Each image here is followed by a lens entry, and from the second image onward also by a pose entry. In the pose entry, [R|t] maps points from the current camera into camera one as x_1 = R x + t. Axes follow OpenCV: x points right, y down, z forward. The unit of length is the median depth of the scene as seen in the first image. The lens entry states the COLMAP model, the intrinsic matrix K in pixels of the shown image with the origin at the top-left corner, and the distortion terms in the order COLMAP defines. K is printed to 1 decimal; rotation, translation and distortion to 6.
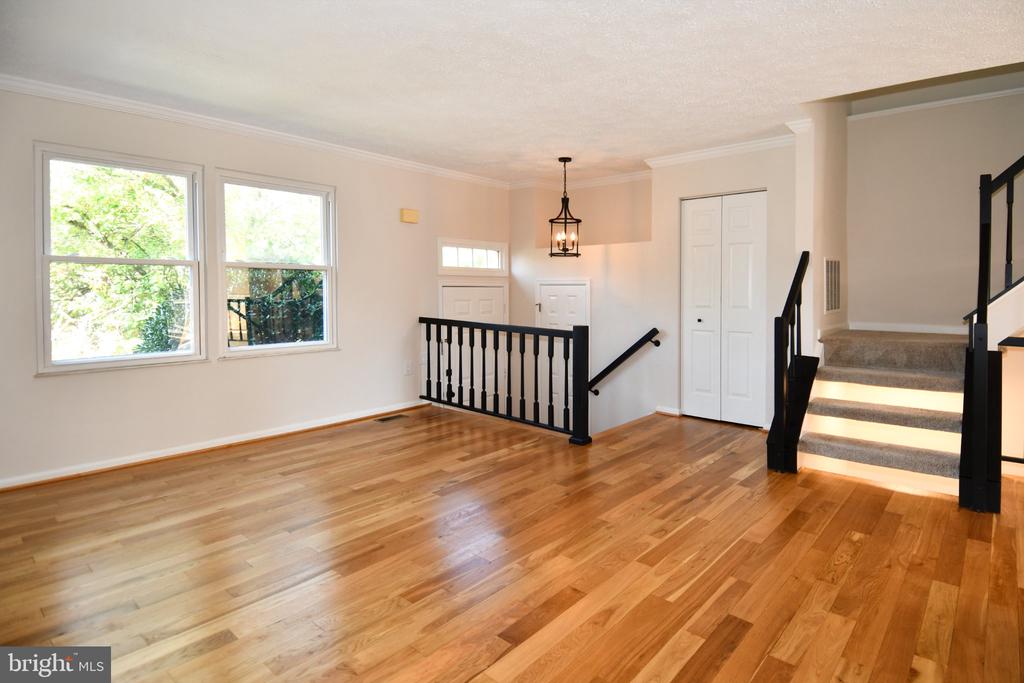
lens RADIAL K [[496.5, 0, 514.5], [0, 496.5, 298.1], [0, 0, 1]] dist [0.033208, -0.000087]
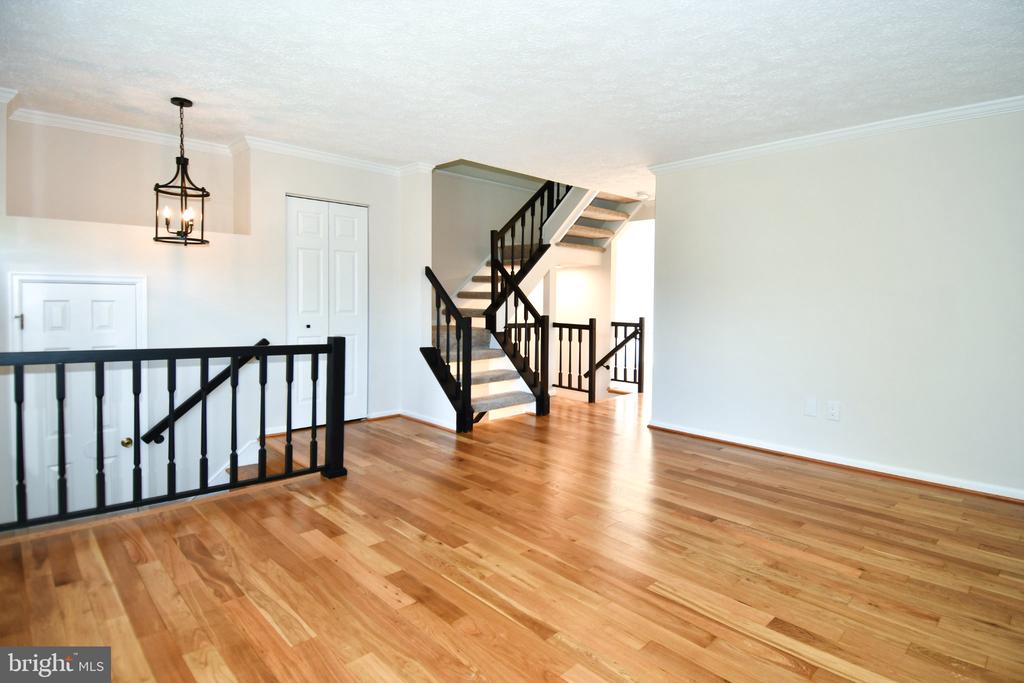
lens RADIAL K [[533.3, 0, 514.1], [0, 533.3, 313.9], [0, 0, 1]] dist [0.001528, -0.000035]
pose [[0.139093, -0.021363, 0.990049, -0.631601], [0.006846, 0.999764, 0.020611, 0.000771], [-0.990256, 0.003911, 0.139207, 0.506101]]
